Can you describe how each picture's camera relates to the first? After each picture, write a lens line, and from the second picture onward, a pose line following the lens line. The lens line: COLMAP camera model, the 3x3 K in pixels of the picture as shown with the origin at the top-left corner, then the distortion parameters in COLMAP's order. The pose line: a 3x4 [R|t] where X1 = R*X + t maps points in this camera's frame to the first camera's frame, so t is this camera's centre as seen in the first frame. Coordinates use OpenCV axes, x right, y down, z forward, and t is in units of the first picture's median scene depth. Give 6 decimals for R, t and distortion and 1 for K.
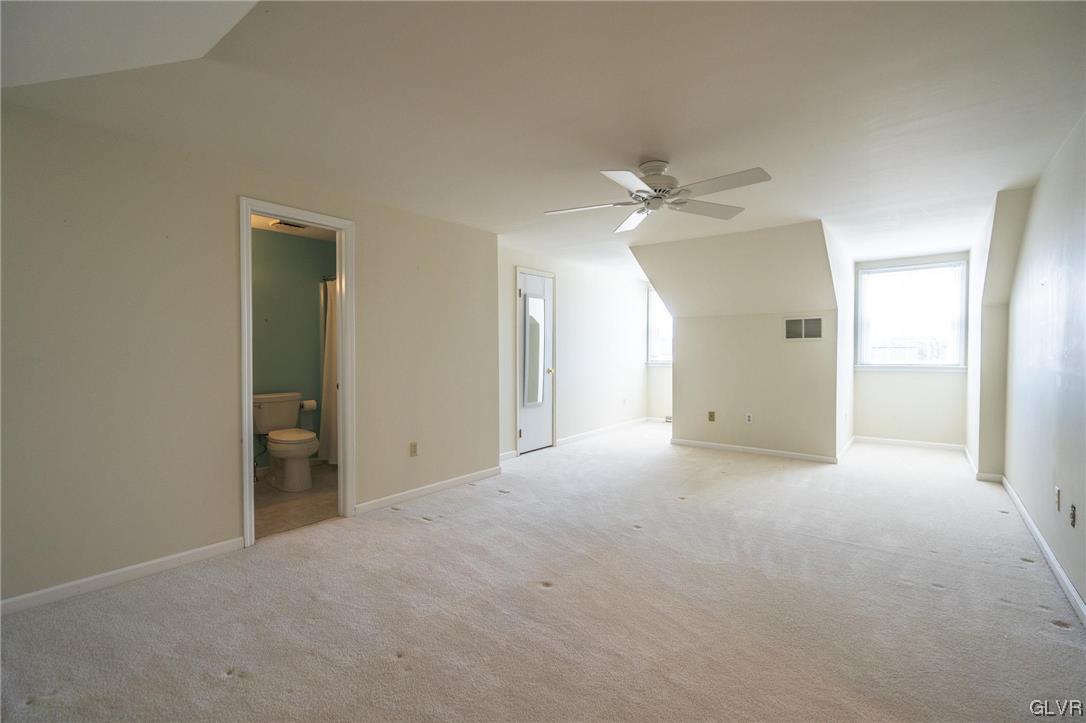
lens RADIAL K [[503.1, 0, 536.5], [0, 503.1, 358.1], [0, 0, 1]] dist [-0.002602, 0.004032]
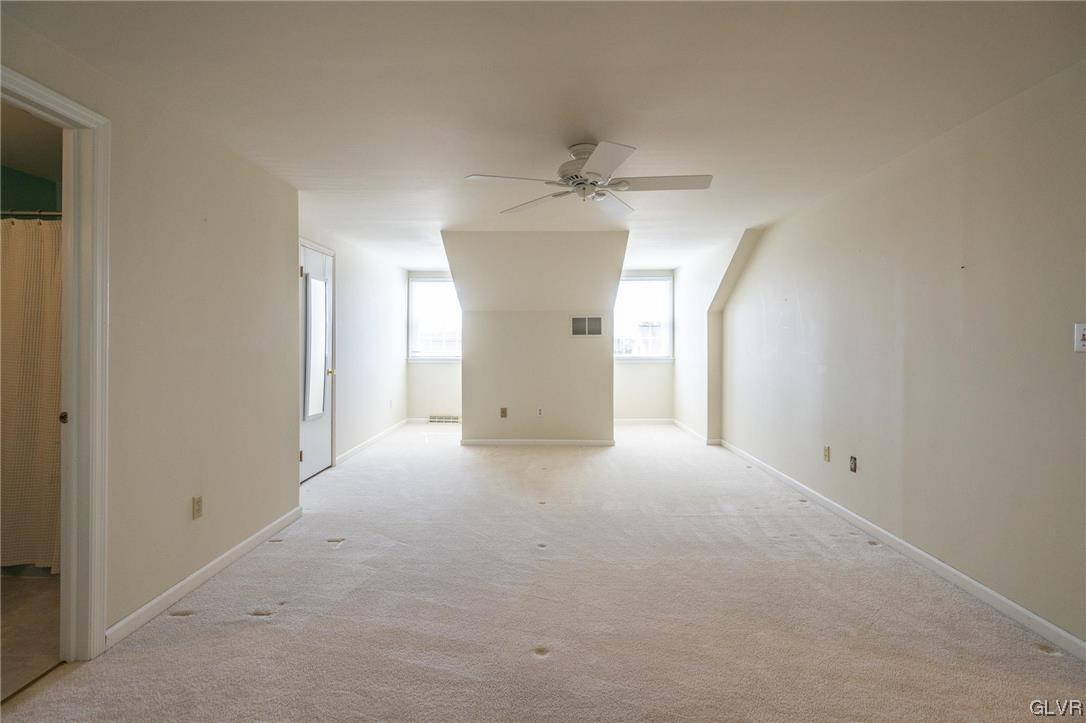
lens RADIAL K [[503.1, 0, 540.8], [0, 503.1, 345.6], [0, 0, 1]] dist [-0.002602, 0.004032]
pose [[0.791286, -0.002078, 0.611443, -0.224815], [0.010371, 0.999896, -0.010023, -0.006434], [-0.611358, 0.014272, 0.791225, 0.189538]]
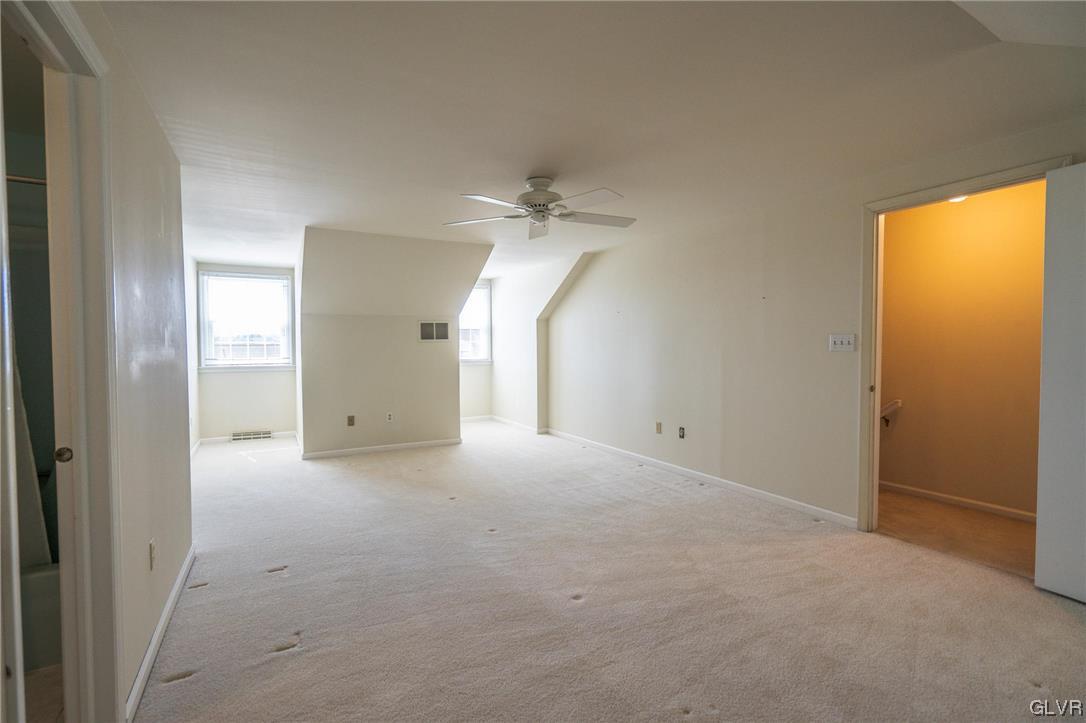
lens RADIAL K [[503.1, 0, 541.1], [0, 503.1, 356.9], [0, 0, 1]] dist [-0.002602, 0.004032]
pose [[0.379792, -0.024449, 0.924749, -0.437845], [0.024717, 0.999562, 0.016275, -0.012907], [-0.924742, 0.016676, 0.380230, 0.343681]]
